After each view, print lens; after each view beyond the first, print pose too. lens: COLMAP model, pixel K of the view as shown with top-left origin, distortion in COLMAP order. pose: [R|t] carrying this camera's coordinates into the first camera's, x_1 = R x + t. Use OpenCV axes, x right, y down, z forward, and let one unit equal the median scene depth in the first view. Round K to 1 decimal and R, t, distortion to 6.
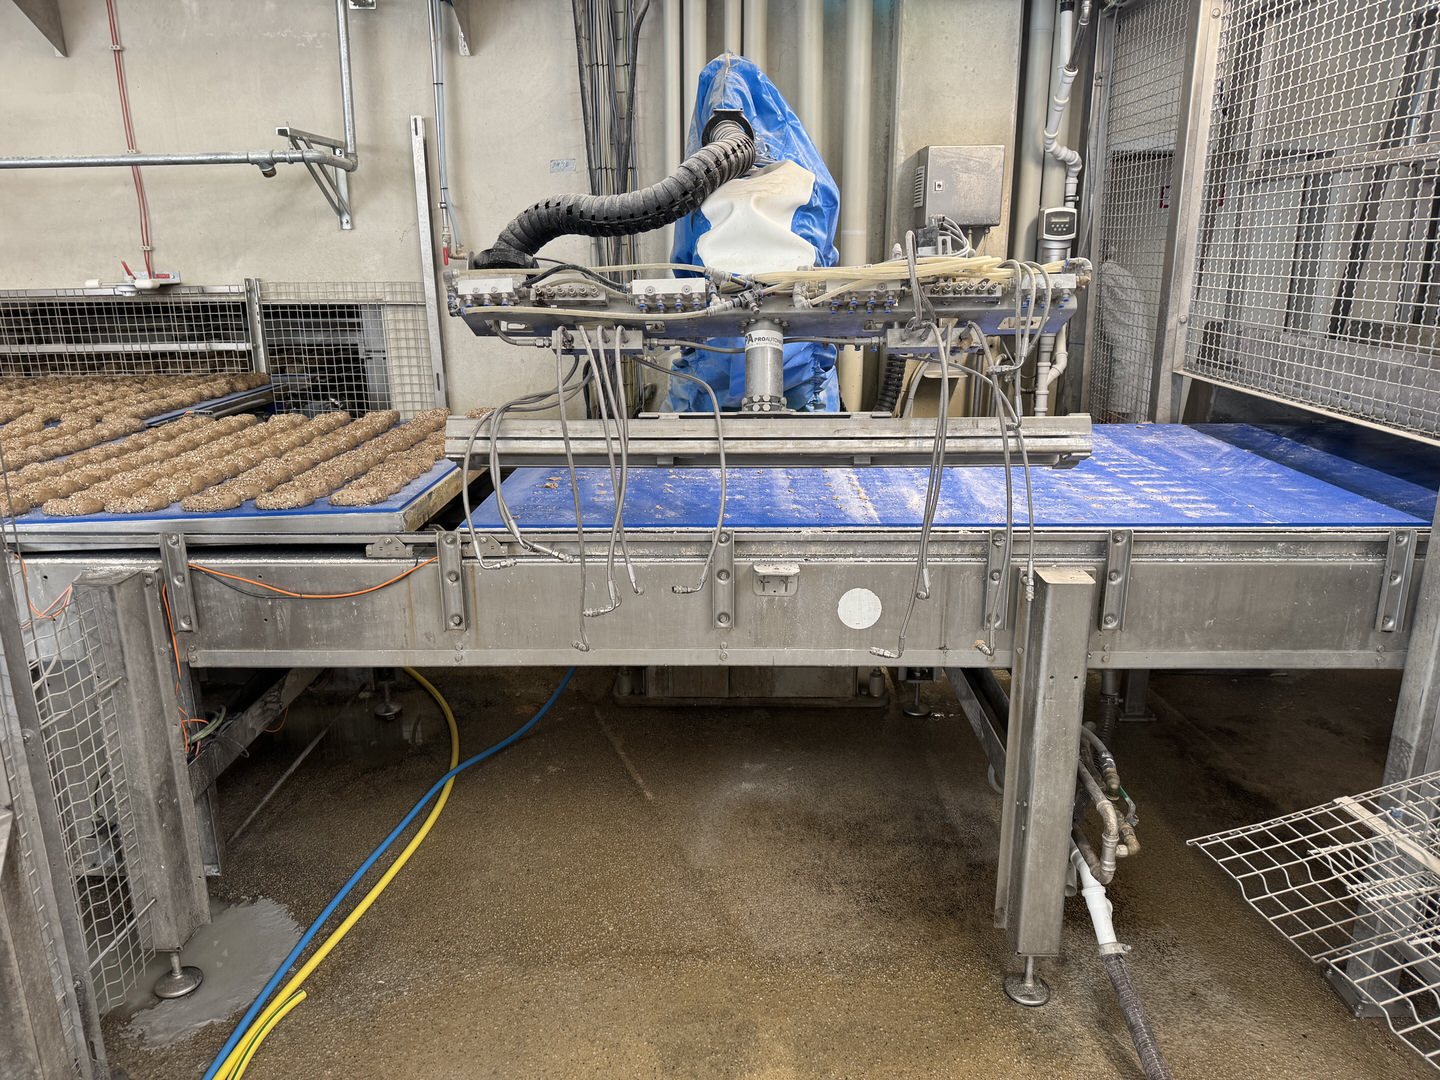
lens RADIAL K [[1003.7, 0, 720.0], [0, 1003.7, 540.0], [0, 0, 1]] dist [0.067839, -0.098518]
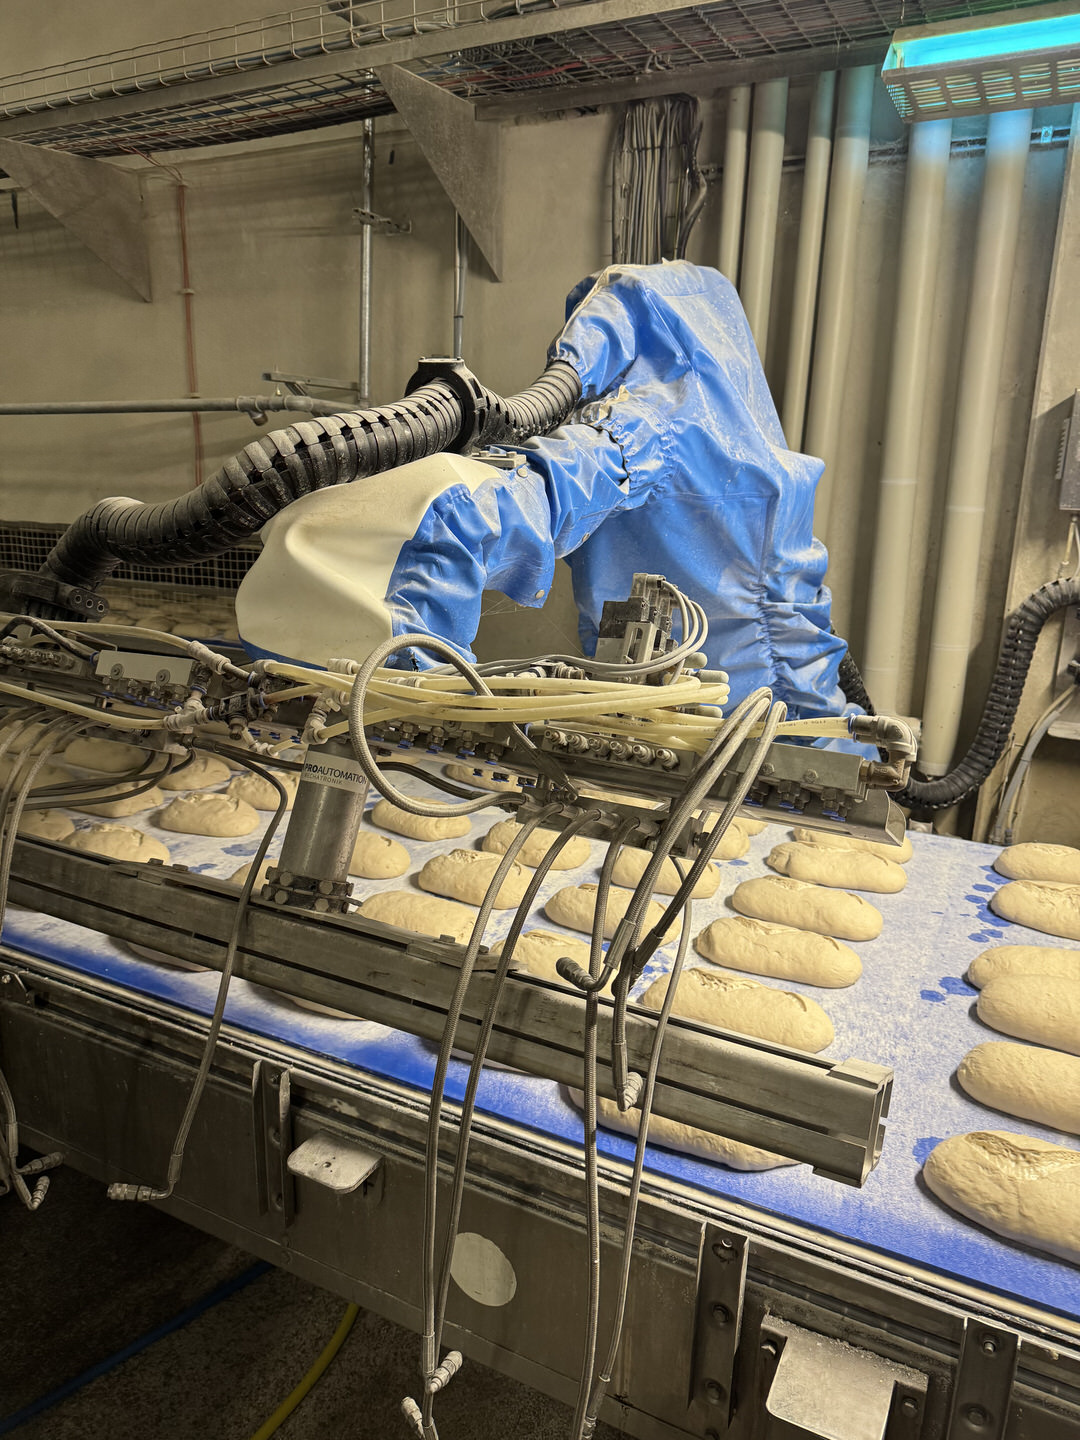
lens RADIAL K [[1001.7, 0, 531.4], [0, 1001.7, 727.6], [0, 0, 1]] dist [0.110895, -0.179376]
pose [[0.891880, 0.142955, -0.429085, 0.364770], [-0.154564, 0.987951, 0.007876, -0.231127], [0.425041, 0.059296, 0.903230, 0.510938]]
